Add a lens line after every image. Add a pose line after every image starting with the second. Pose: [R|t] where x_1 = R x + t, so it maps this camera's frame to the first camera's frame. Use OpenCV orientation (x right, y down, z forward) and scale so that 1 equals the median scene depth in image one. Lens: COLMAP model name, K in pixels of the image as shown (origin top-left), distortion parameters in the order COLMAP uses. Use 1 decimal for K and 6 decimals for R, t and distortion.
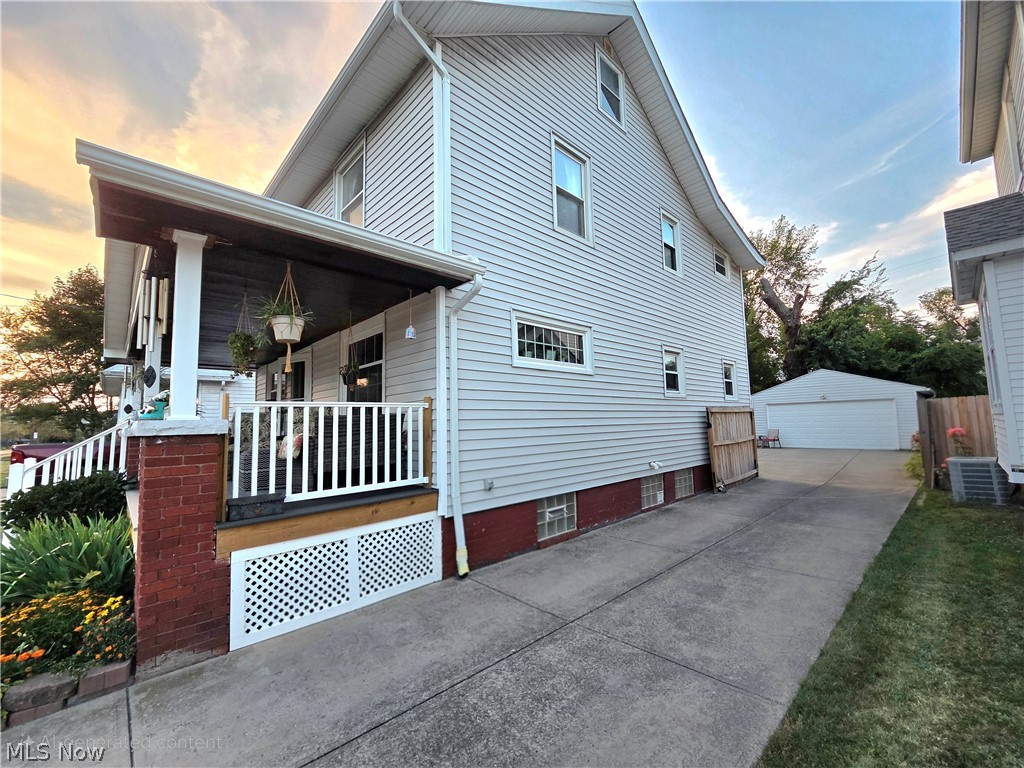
lens RADIAL K [[418.6, 0, 513.1], [0, 418.6, 379.3], [0, 0, 1]] dist [-0.000529, -0.000121]
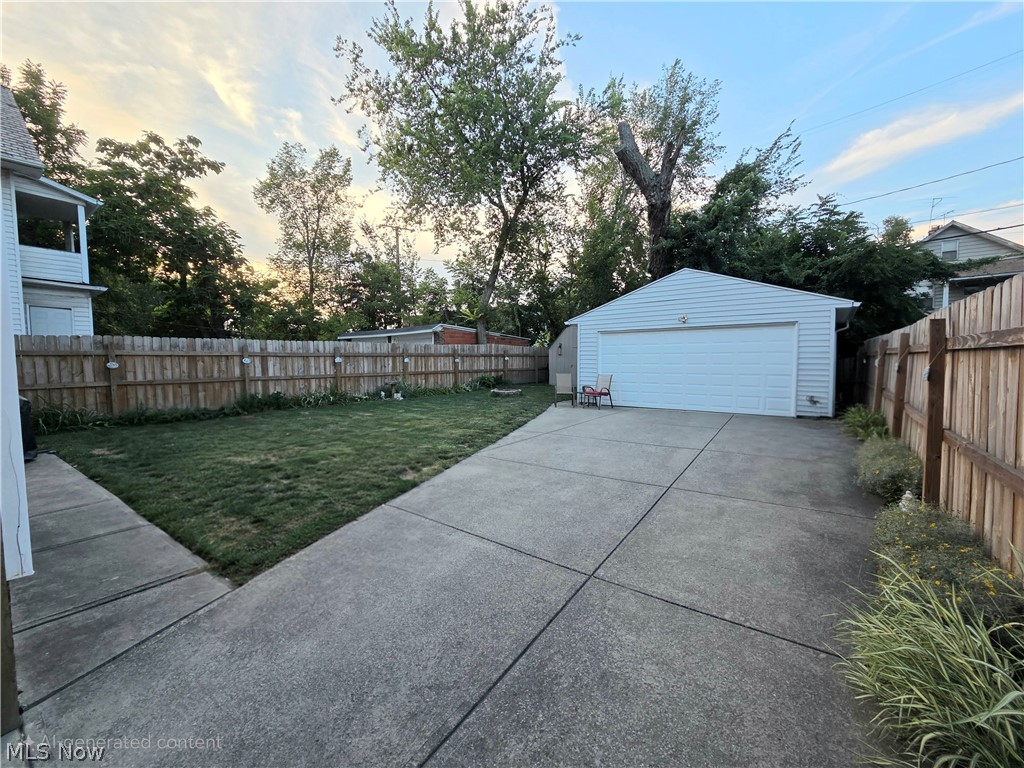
lens RADIAL K [[418.6, 0, 513.1], [0, 418.6, 379.3], [0, 0, 1]] dist [-0.000529, -0.000121]
pose [[0.985857, 0.007288, 0.167431, 0.325884], [-0.030528, 0.990148, 0.136653, 0.040669], [-0.164785, -0.139832, 0.976367, 0.369730]]
